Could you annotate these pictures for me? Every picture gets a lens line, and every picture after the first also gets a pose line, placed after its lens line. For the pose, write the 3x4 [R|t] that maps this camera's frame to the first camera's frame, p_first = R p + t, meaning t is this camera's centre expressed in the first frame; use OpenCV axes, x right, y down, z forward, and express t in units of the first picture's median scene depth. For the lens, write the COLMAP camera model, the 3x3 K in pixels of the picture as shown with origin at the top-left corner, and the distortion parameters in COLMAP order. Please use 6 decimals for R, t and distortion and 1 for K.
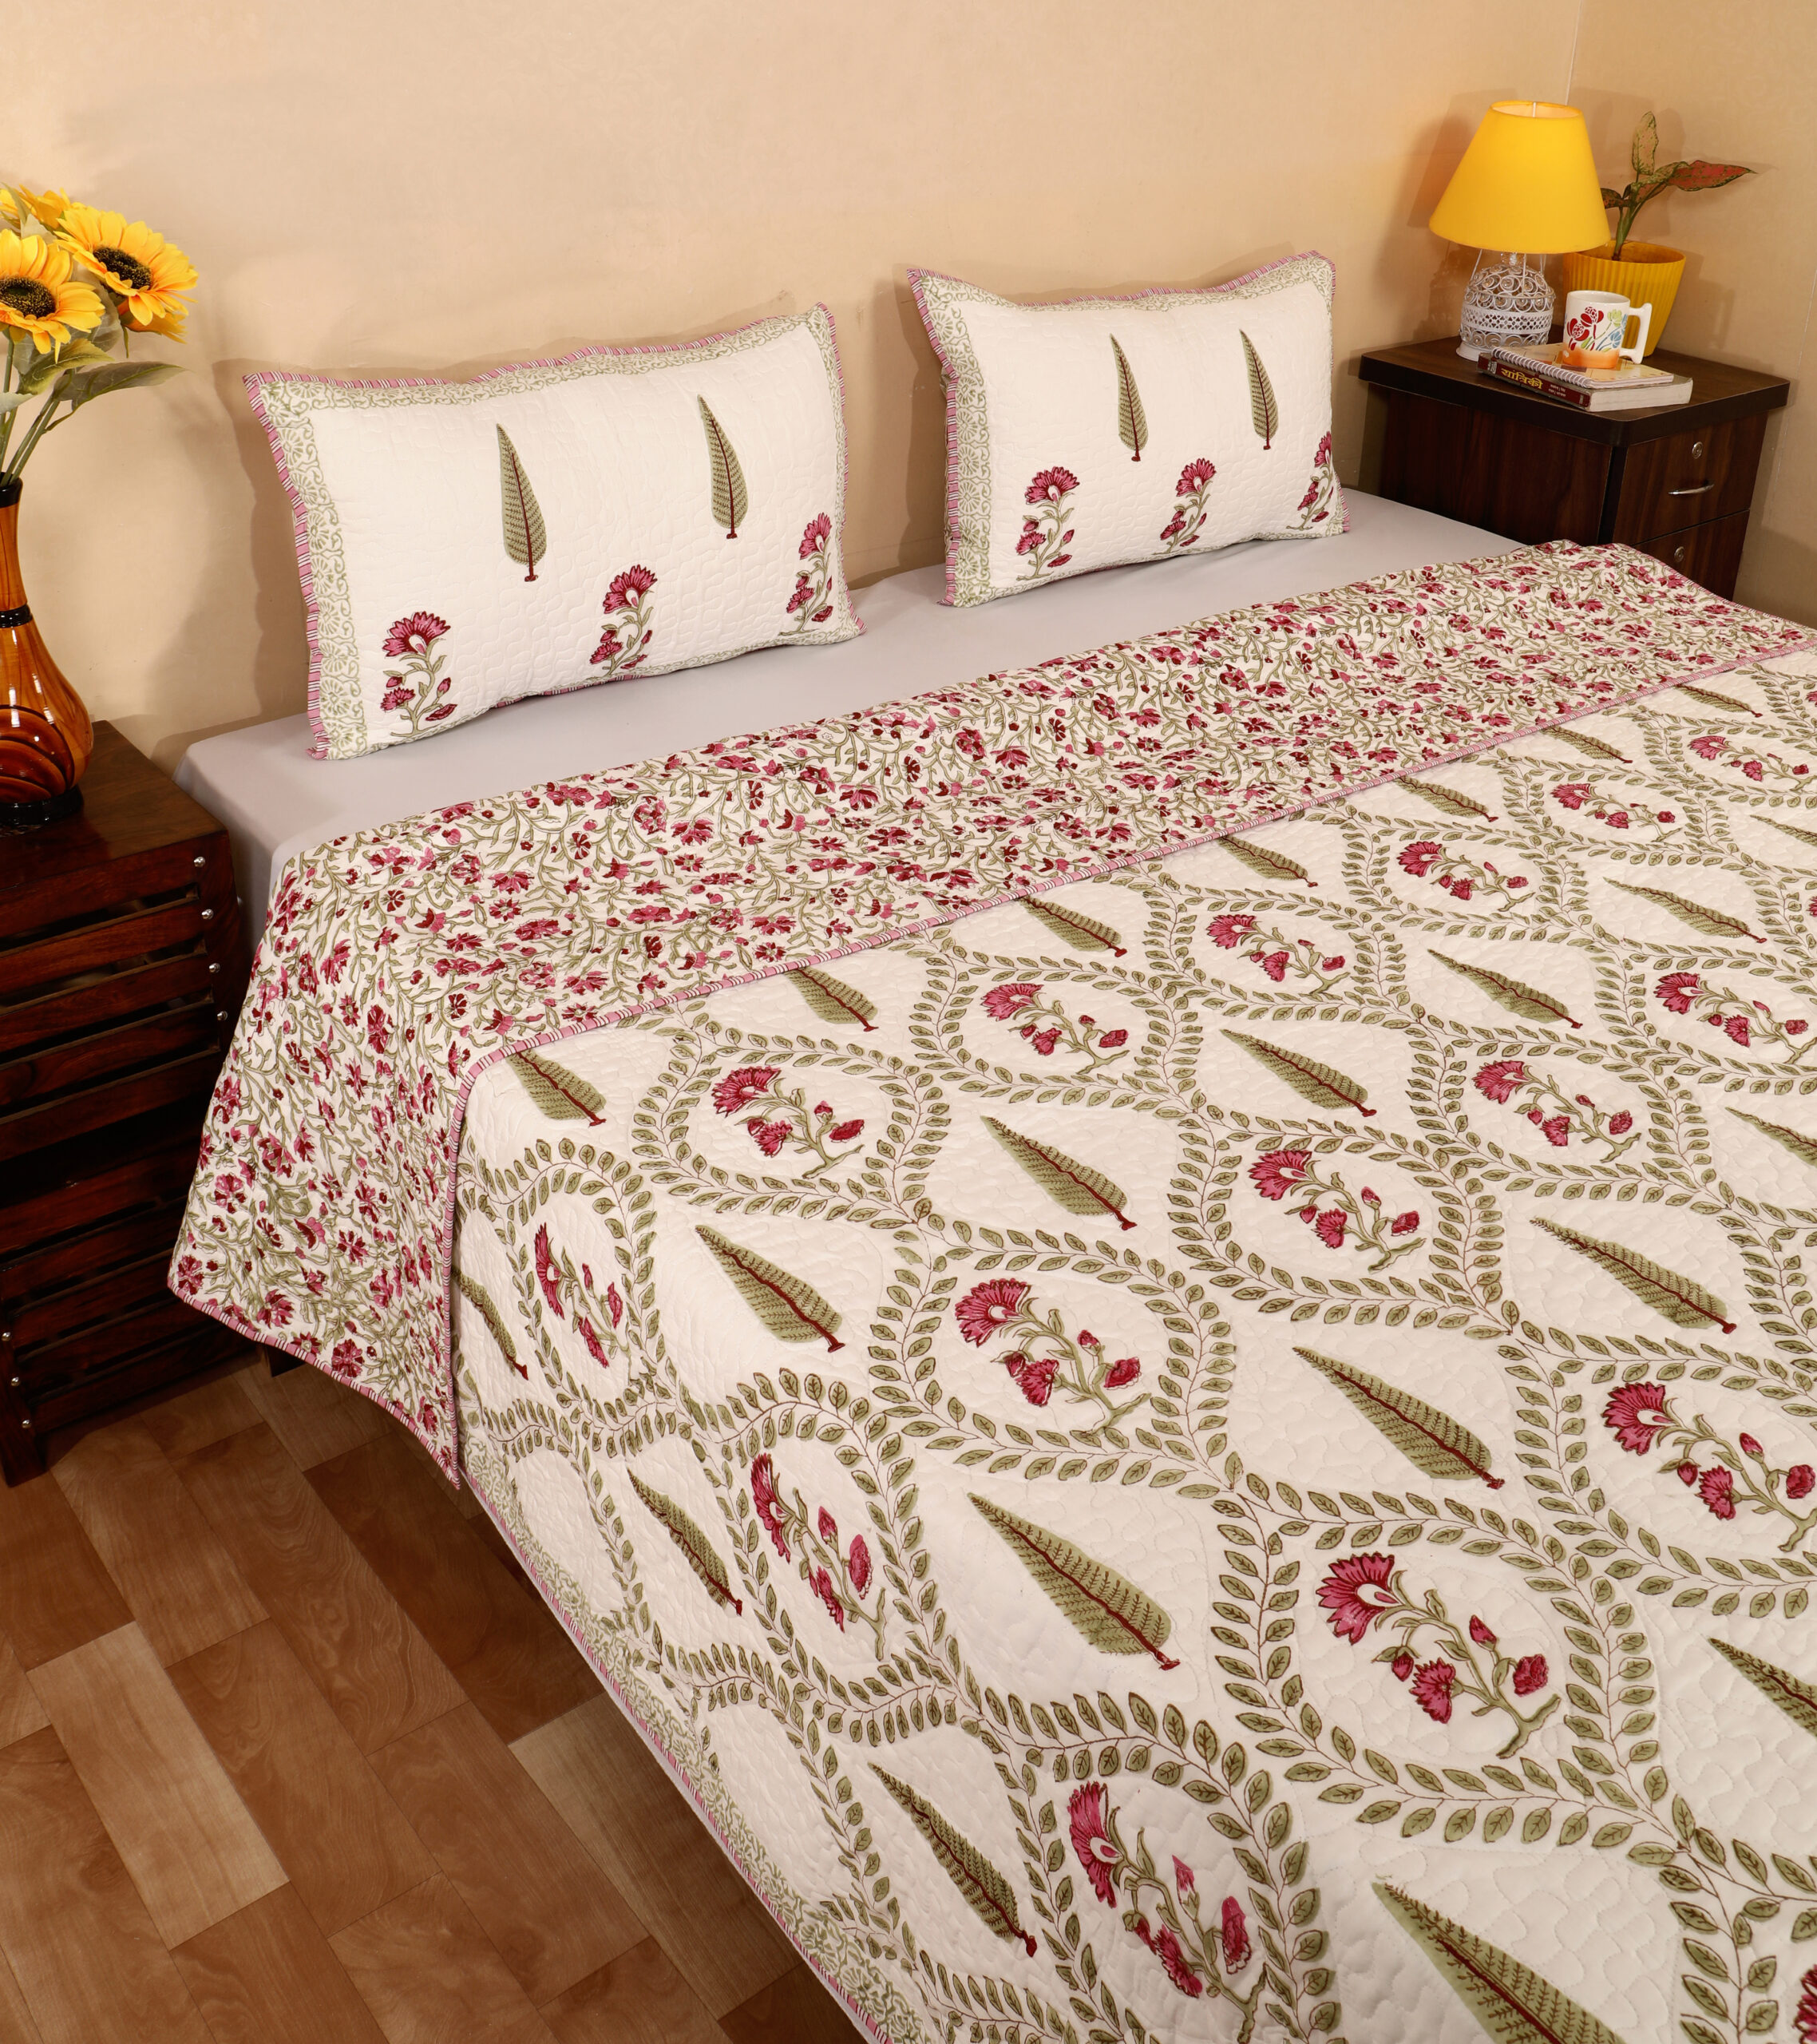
lens RADIAL K [[2033.5, 0, 906.0], [0, 2033.5, 894.5], [0, 0, 1]] dist [-0.089381, -0.003766]
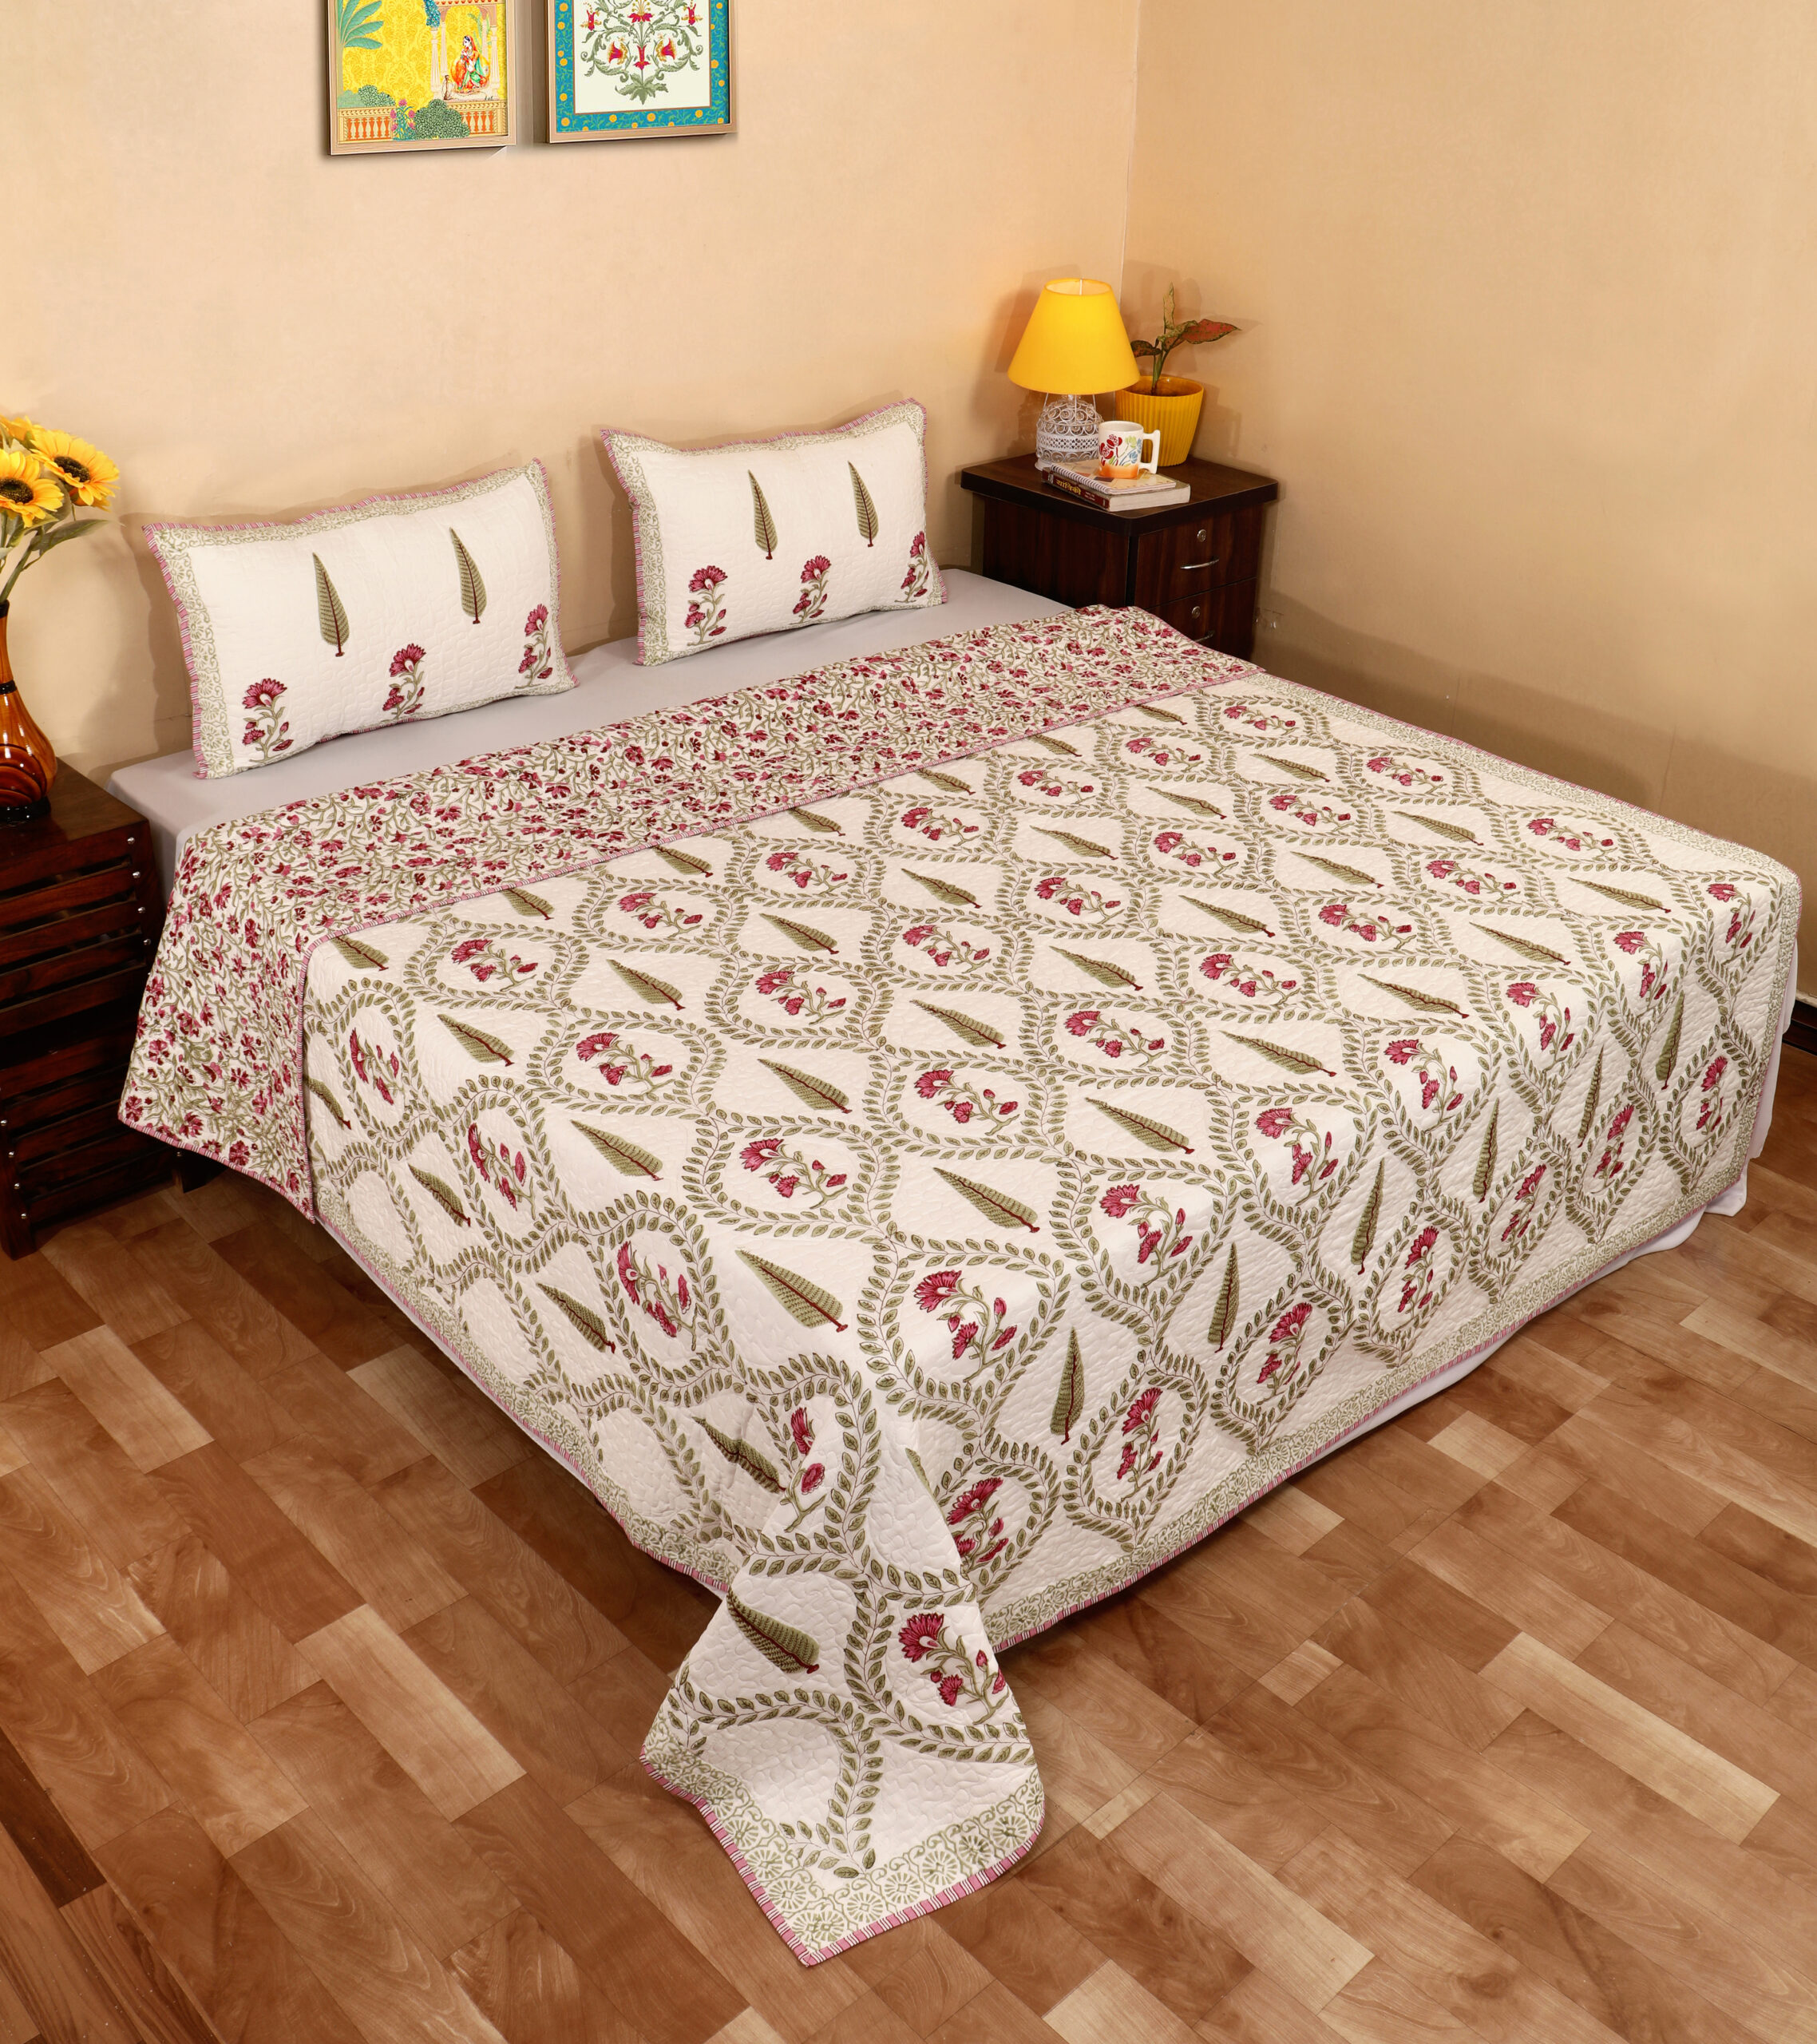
lens RADIAL K [[2011.2, 0, 908.5], [0, 2011.2, 1022.0], [0, 0, 1]] dist [-0.070500, 0.004311]
pose [[0.996767, -0.036192, 0.071734, 0.135304], [0.033609, 0.998754, 0.036897, 0.086227], [-0.072979, -0.034367, 0.996741, -0.586781]]
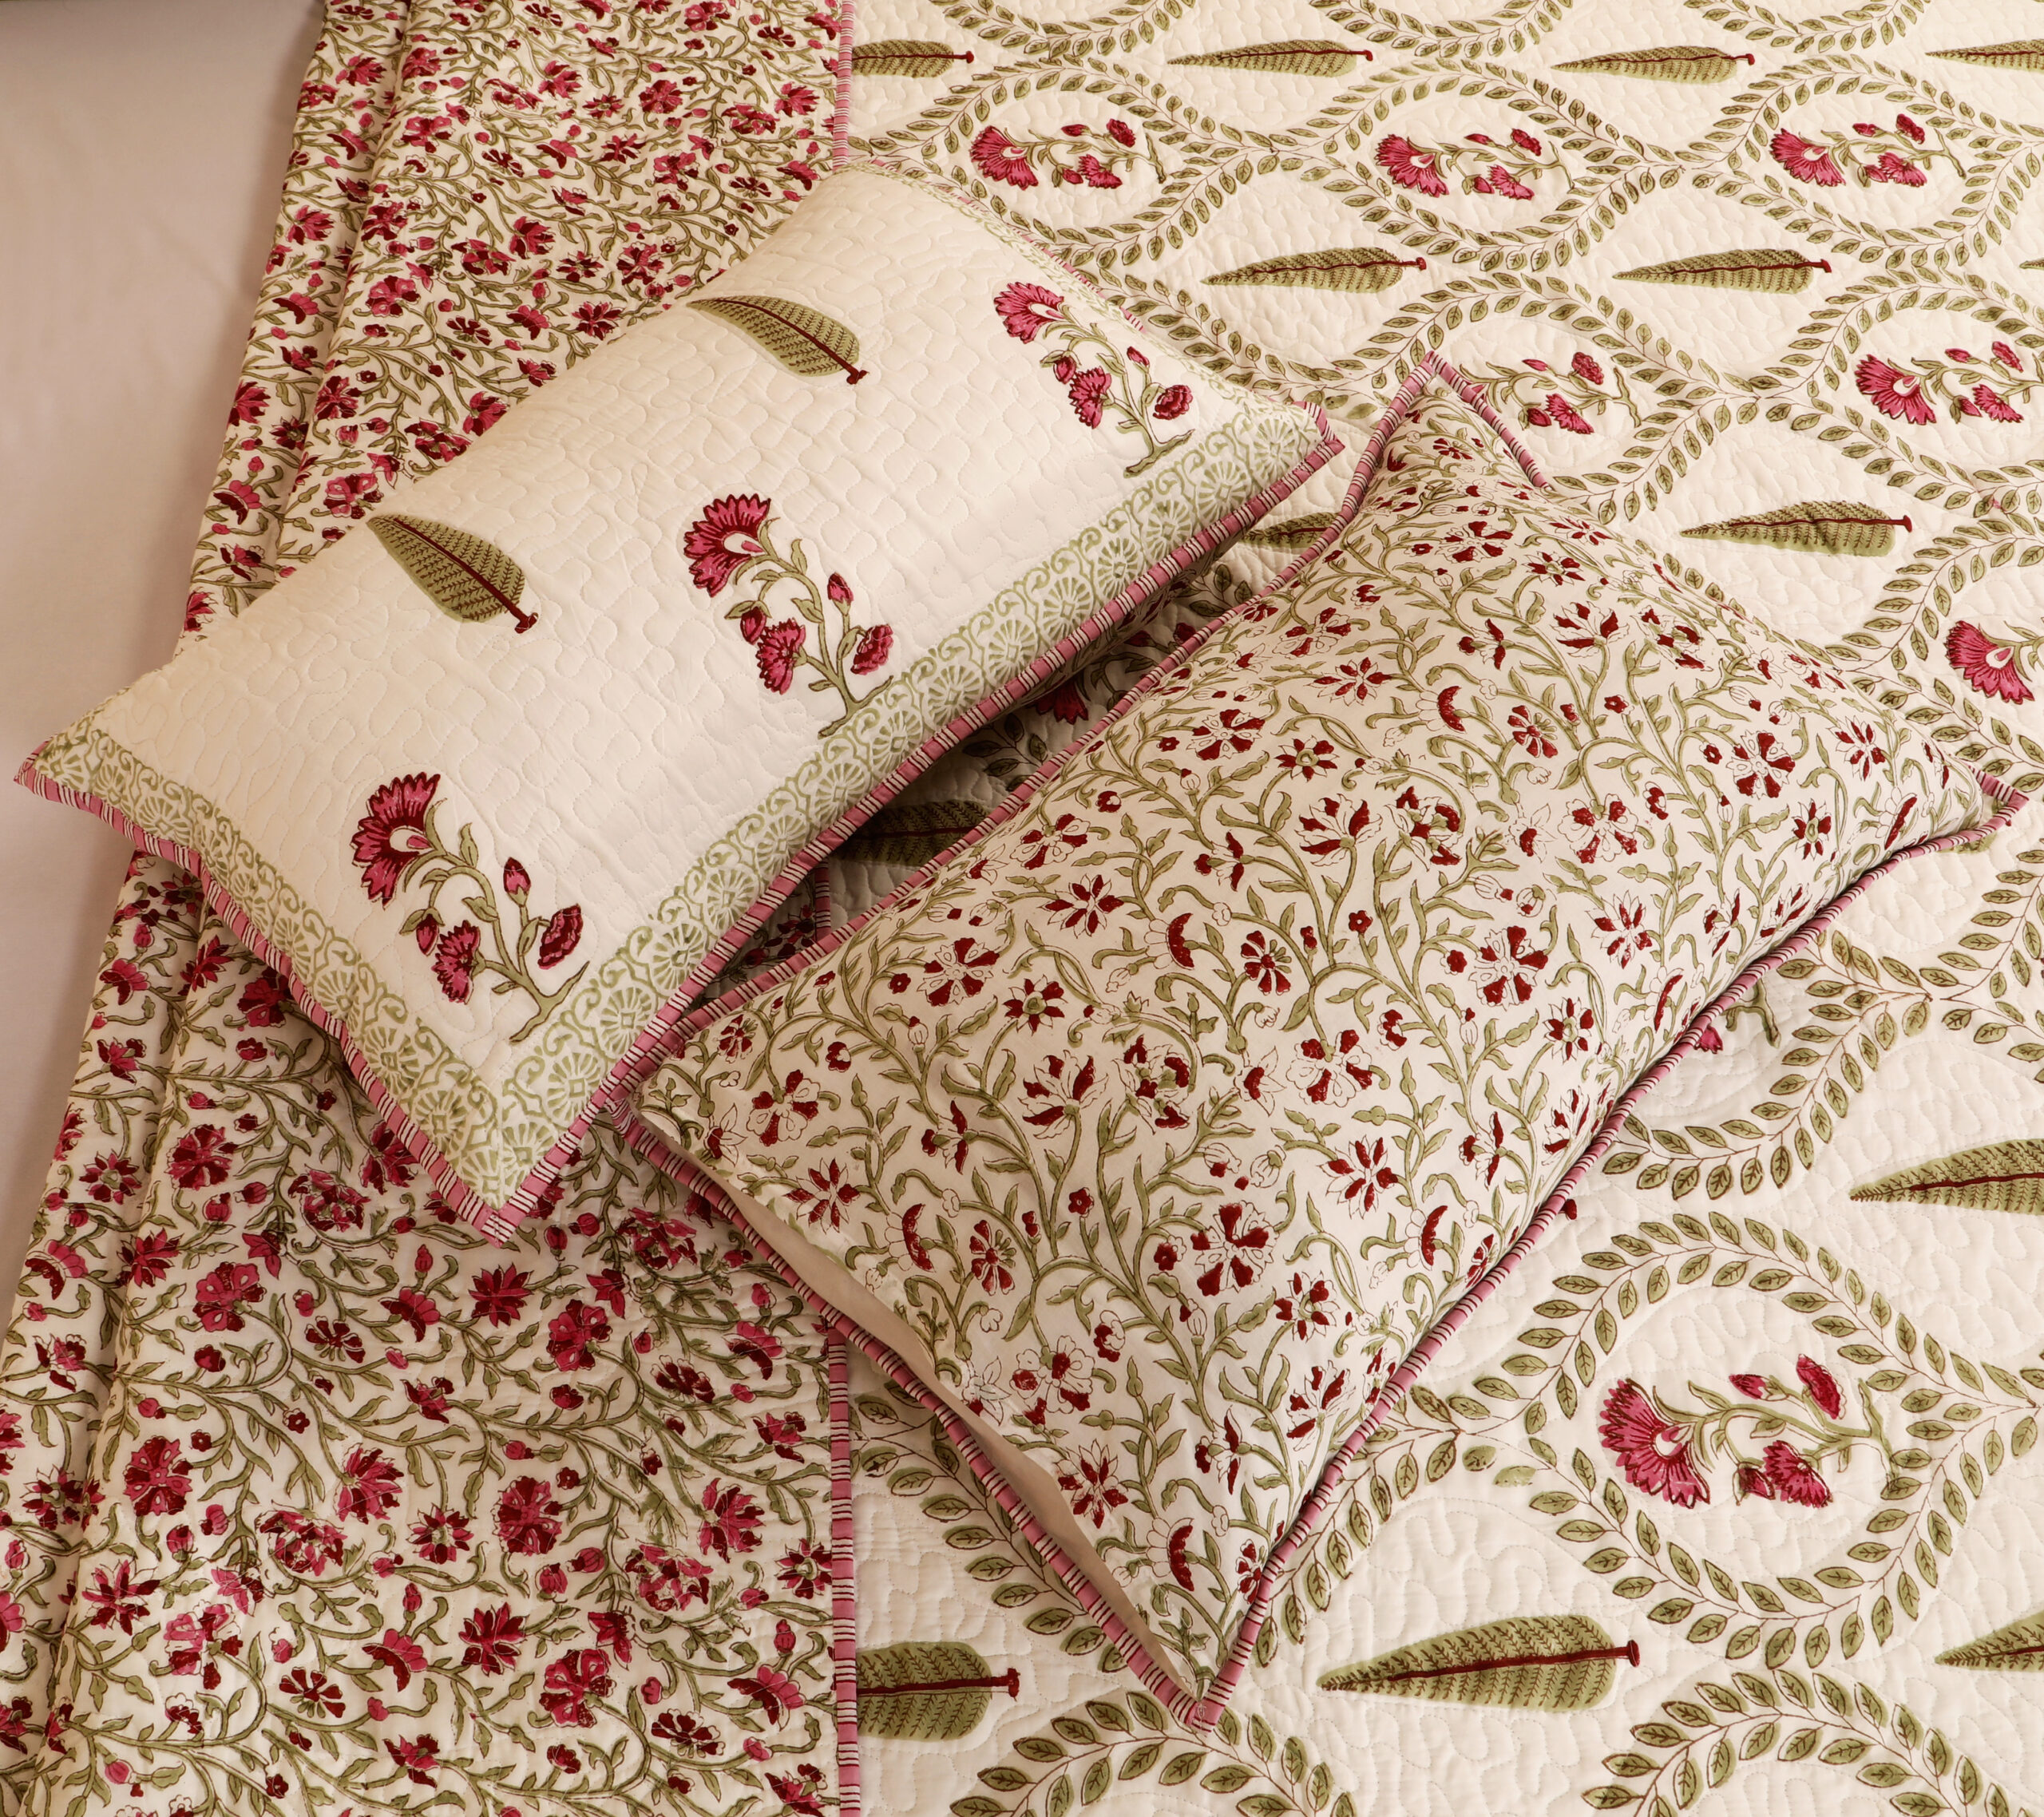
lens RADIAL K [[1489.5, 0, 1021.9], [0, 1489.5, 1007.6], [0, 0, 1]] dist [-0.035378, 0.001001]
pose [[0.552388, -0.792747, 0.257719, -0.080965], [0.425877, 0.534161, 0.730275, -0.316844], [-0.716587, -0.293639, 0.632677, 0.591280]]
